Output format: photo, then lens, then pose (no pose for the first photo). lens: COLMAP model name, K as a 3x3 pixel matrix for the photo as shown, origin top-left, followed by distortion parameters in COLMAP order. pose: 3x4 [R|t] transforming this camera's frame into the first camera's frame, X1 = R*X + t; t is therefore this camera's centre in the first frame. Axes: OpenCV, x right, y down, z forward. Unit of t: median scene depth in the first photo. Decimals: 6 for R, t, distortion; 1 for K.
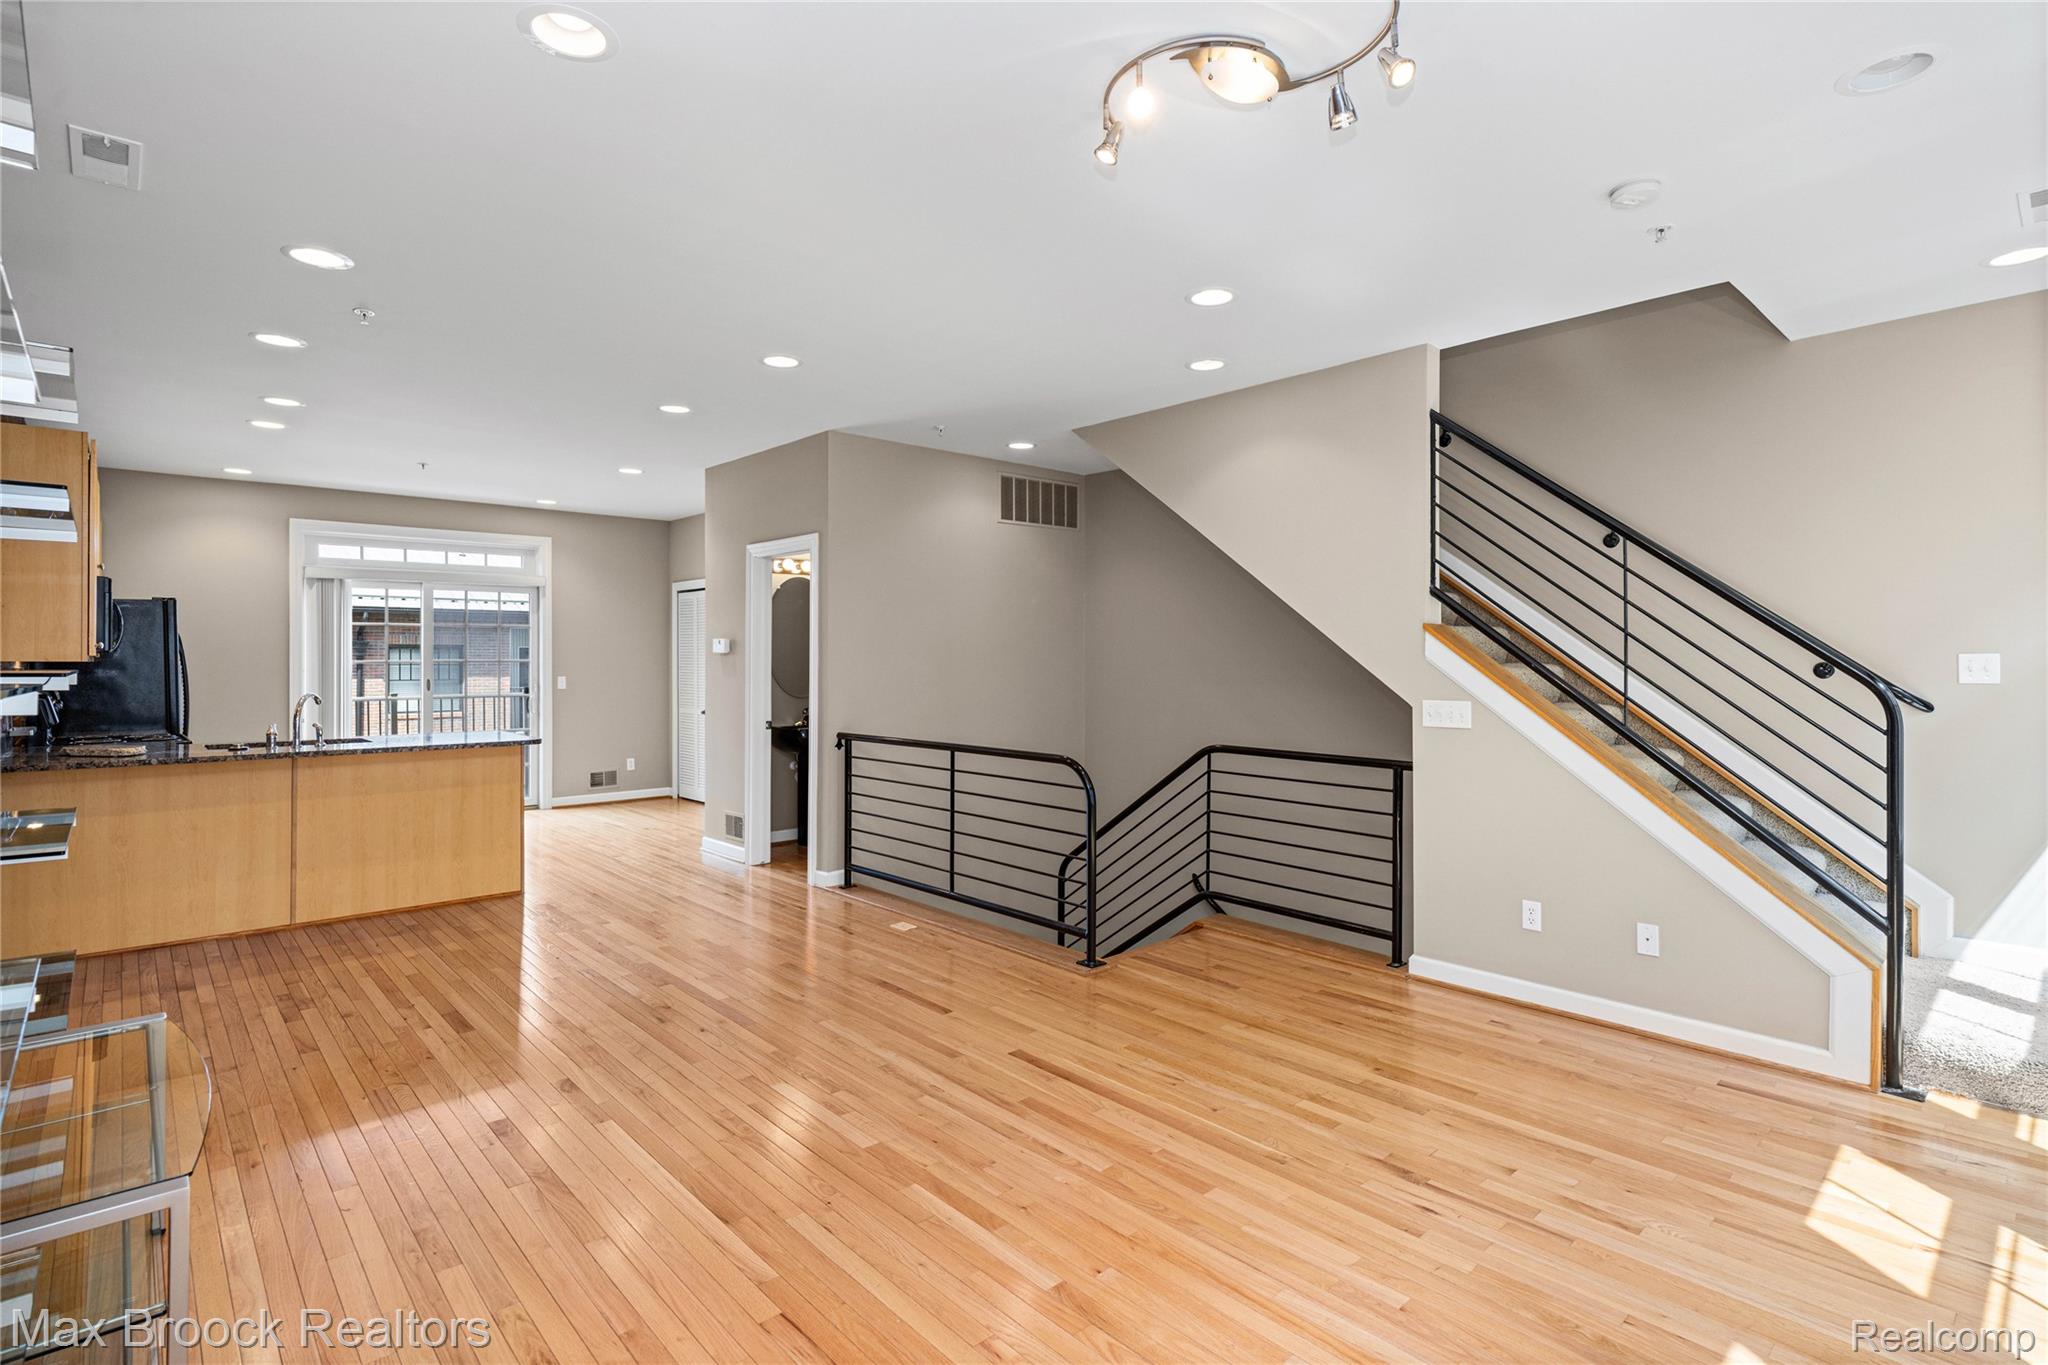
lens RADIAL K [[990.7, 0, 1026.0], [0, 990.7, 656.2], [0, 0, 1]] dist [0.001907, 0.000514]
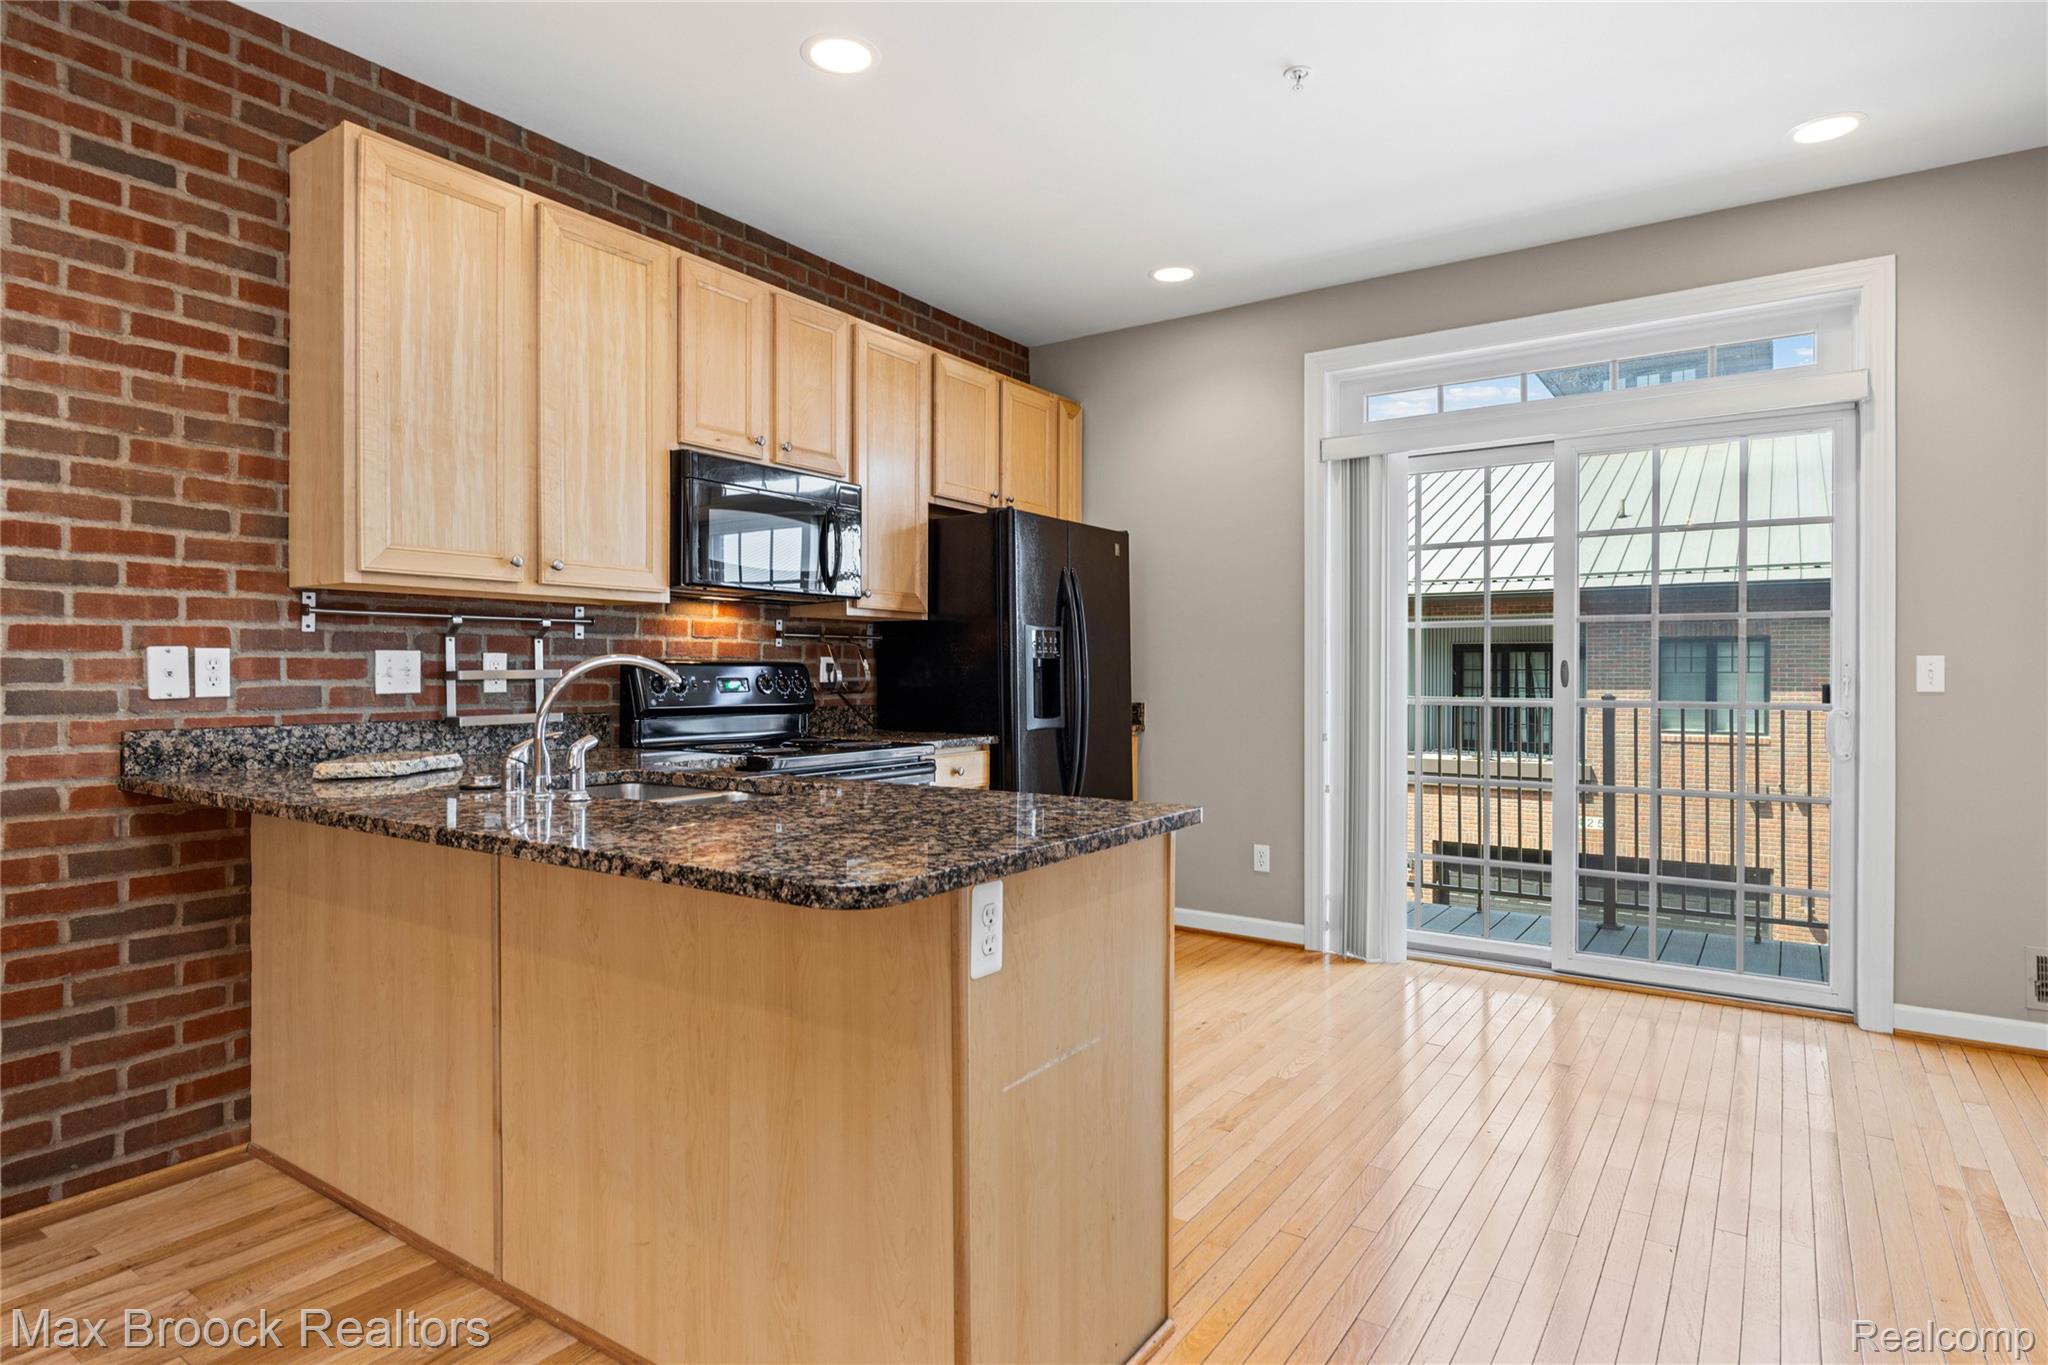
lens RADIAL K [[1115.8, 0, 1020.8], [0, 1115.8, 666.2], [0, 0, 1]] dist [-0.003083, -0.002674]
pose [[0.227016, -0.001593, -0.973890, -0.329915], [-0.000794, 0.999998, -0.001820, 0.050125], [0.973891, 0.001187, 0.227014, 1.213776]]
